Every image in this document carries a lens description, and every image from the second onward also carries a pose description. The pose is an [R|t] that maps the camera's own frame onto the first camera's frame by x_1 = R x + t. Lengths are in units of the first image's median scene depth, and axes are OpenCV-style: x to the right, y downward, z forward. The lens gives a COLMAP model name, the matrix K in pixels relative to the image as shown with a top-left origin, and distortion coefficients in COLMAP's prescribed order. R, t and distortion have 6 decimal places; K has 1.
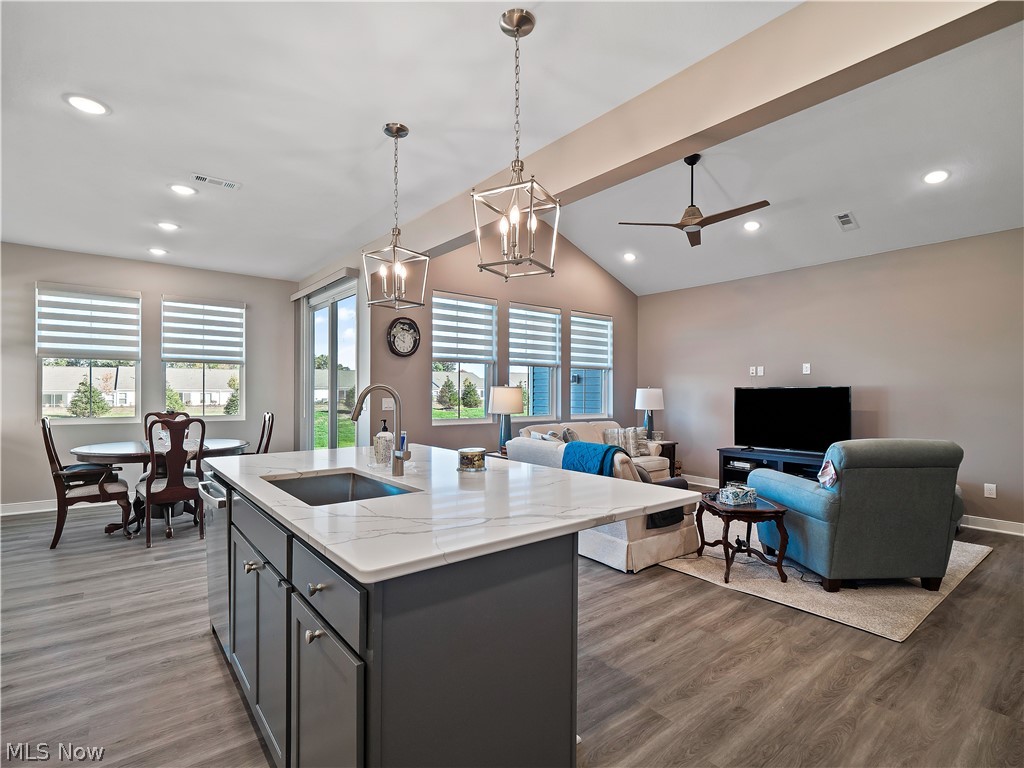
lens RADIAL K [[495.4, 0, 505.6], [0, 495.4, 390.8], [0, 0, 1]] dist [0.002482, -0.002278]
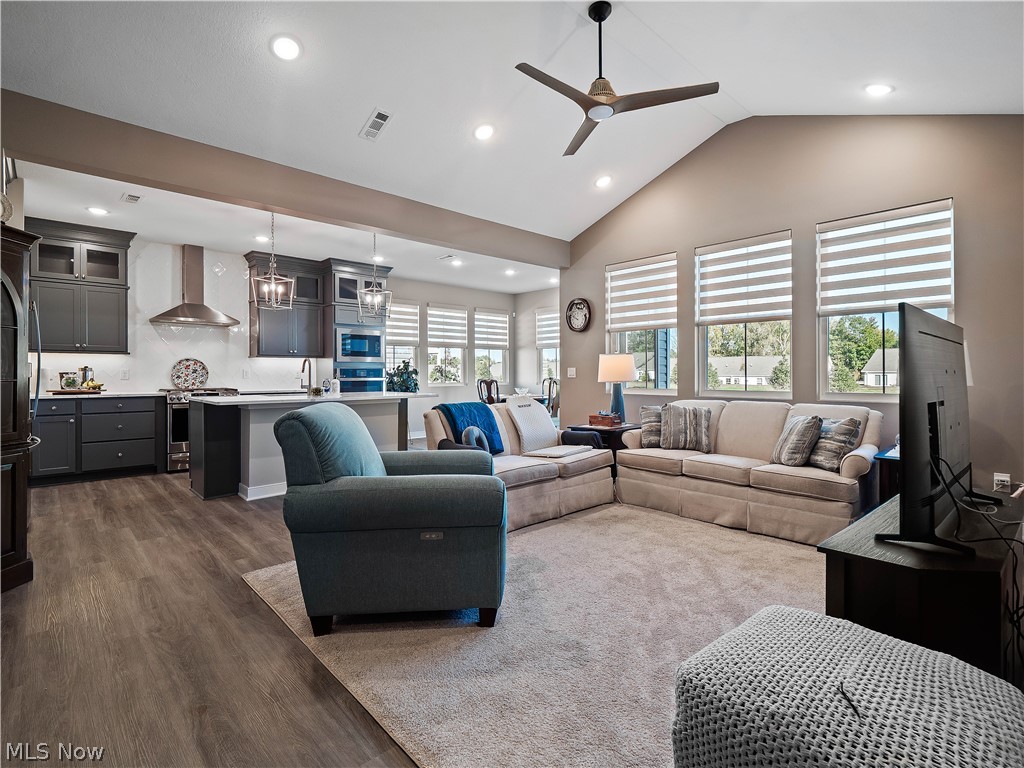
lens RADIAL K [[495.4, 0, 501.9], [0, 495.4, 375.4], [0, 0, 1]] dist [0.002482, -0.002278]
pose [[0.075632, -0.000311, -0.997136, 1.223320], [0.005853, 0.999983, 0.000132, 0.041452], [0.997119, -0.005846, 0.075632, 0.943540]]
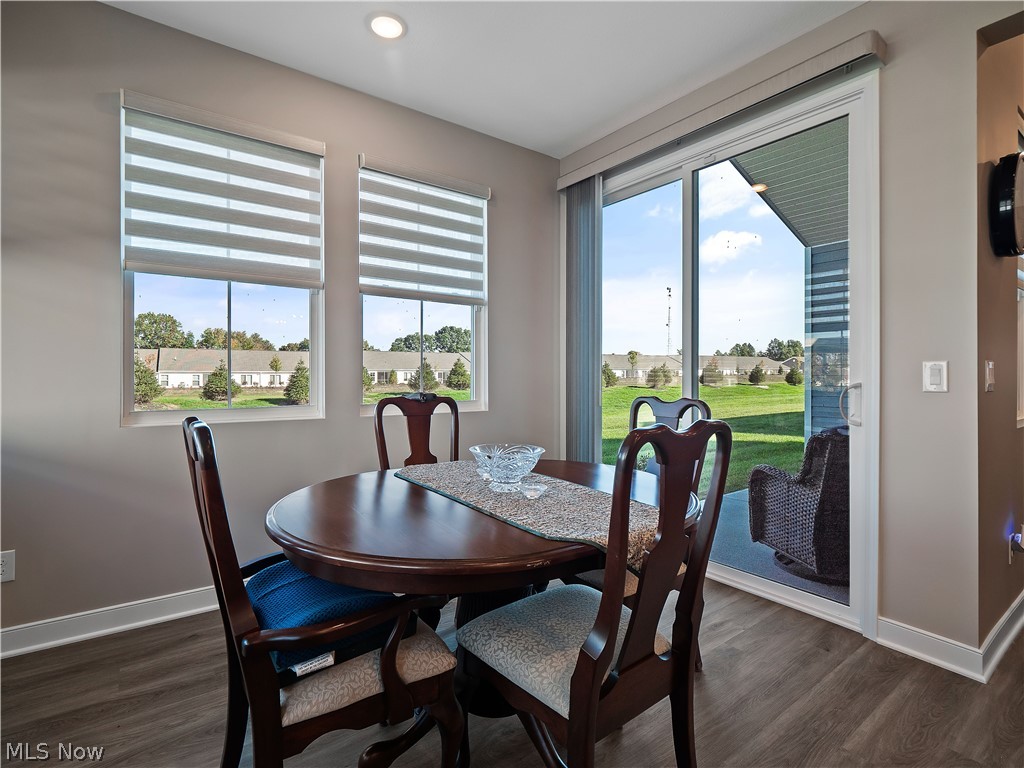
lens RADIAL K [[495.4, 0, 509.9], [0, 495.4, 375.8], [0, 0, 1]] dist [0.002482, -0.002278]
pose [[0.999081, -0.003097, -0.042753, -0.771523], [0.003386, 0.999972, 0.006687, 0.030236], [0.042731, -0.006825, 0.999063, 0.760176]]
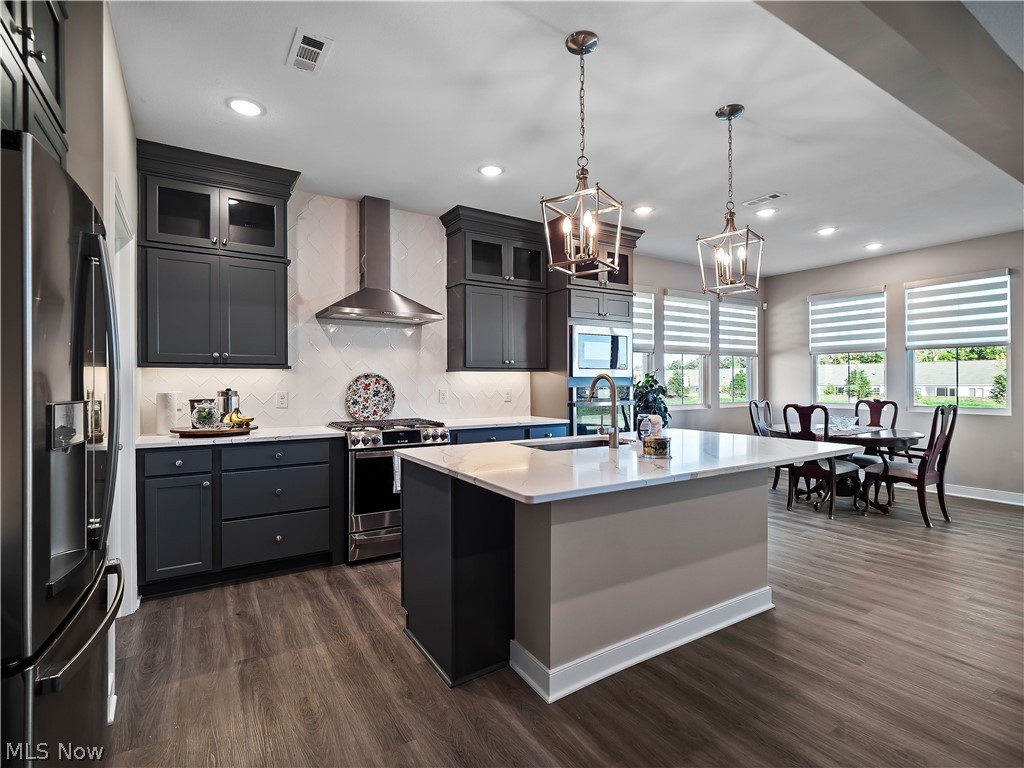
lens RADIAL K [[495.4, 0, 513.0], [0, 495.4, 384.7], [0, 0, 1]] dist [0.002482, -0.002278]
pose [[-0.107940, 0.000208, -0.994157, 0.559034], [0.007491, 0.999972, -0.000604, 0.007116], [0.994129, -0.007512, -0.107939, 0.475693]]
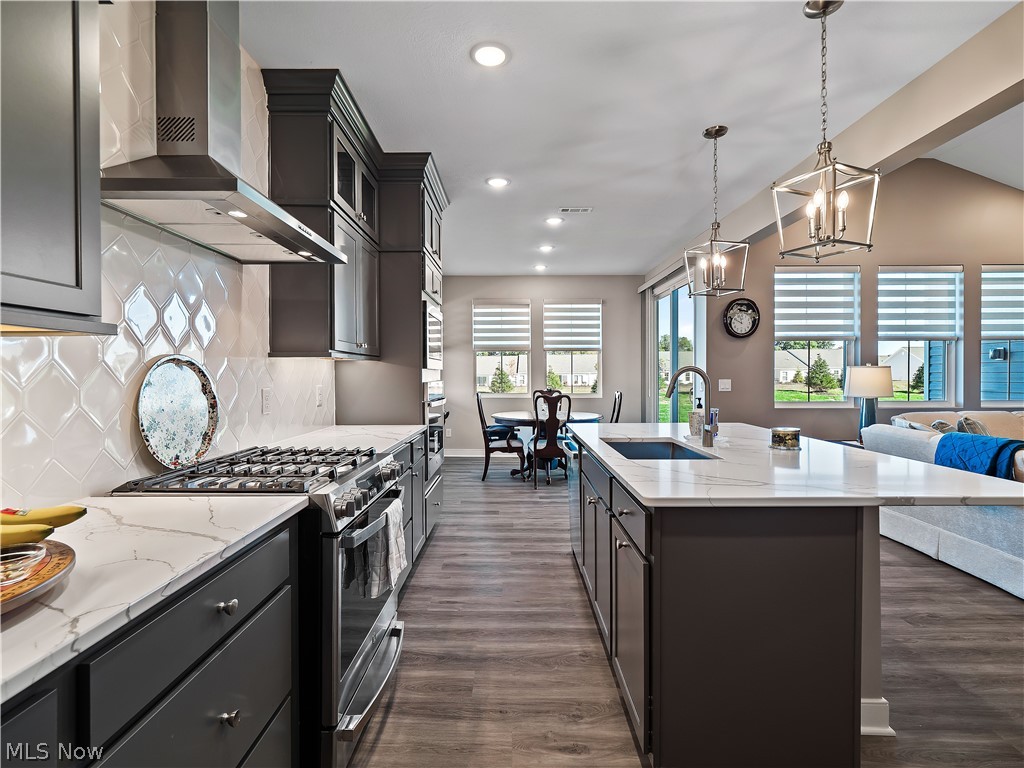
lens RADIAL K [[495.4, 0, 511.1], [0, 495.4, 379.7], [0, 0, 1]] dist [0.002482, -0.002278]
pose [[0.778068, 0.000309, -0.628180, 0.079681], [0.008932, 0.999893, 0.011555, -0.000178], [0.628117, -0.014601, 0.777982, -0.092702]]
